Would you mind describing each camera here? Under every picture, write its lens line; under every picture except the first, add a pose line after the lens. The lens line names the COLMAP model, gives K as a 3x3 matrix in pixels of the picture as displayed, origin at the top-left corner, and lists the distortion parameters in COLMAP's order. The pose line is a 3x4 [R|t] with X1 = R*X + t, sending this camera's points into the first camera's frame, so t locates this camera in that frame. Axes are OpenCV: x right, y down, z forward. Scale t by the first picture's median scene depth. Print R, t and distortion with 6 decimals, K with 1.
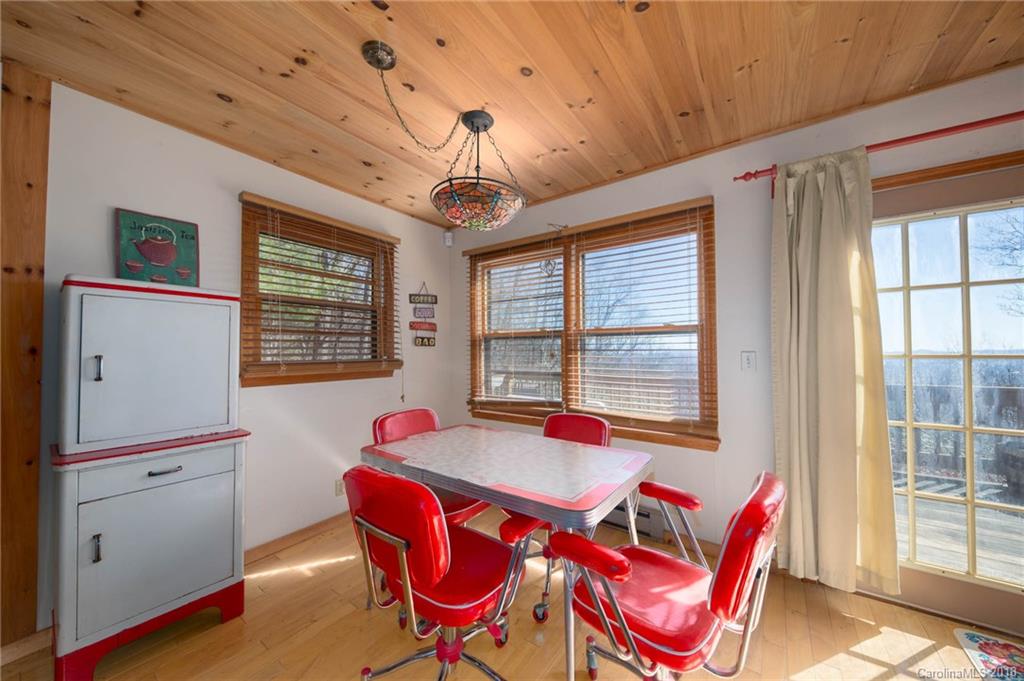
lens RADIAL K [[354.2, 0, 509.1], [0, 354.2, 340.4], [0, 0, 1]] dist [0.007816, -0.004988]
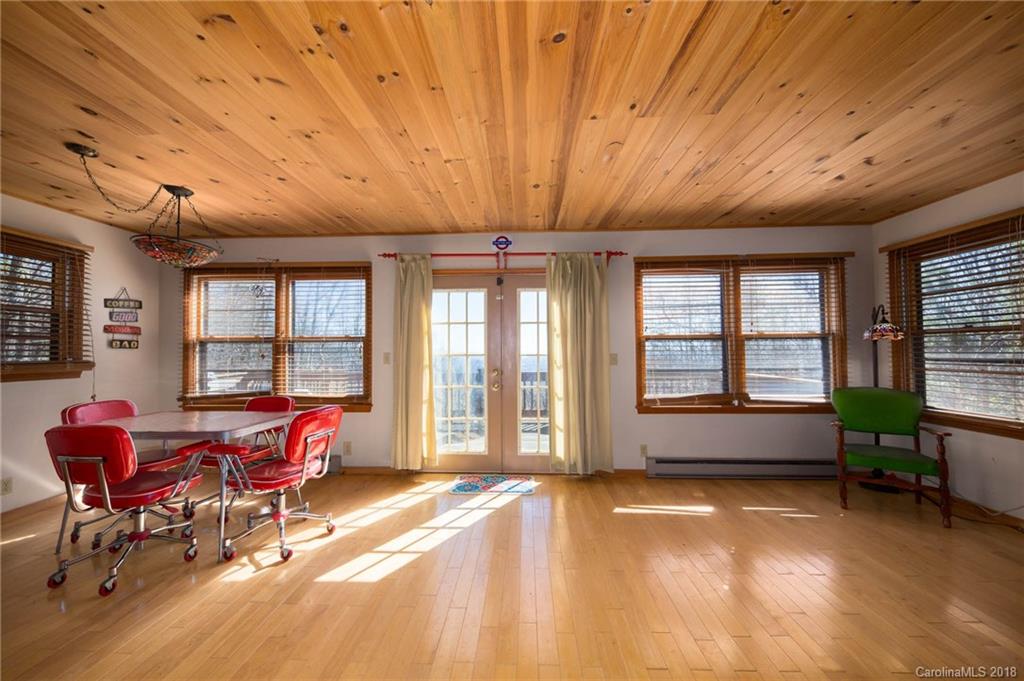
lens RADIAL K [[354.2, 0, 514.4], [0, 354.2, 342.3], [0, 0, 1]] dist [0.007816, -0.004988]
pose [[0.830324, 0.015415, 0.557068, 0.155718], [-0.014625, 0.999876, -0.005869, -0.015055], [-0.557089, -0.003274, 0.830446, -0.596276]]
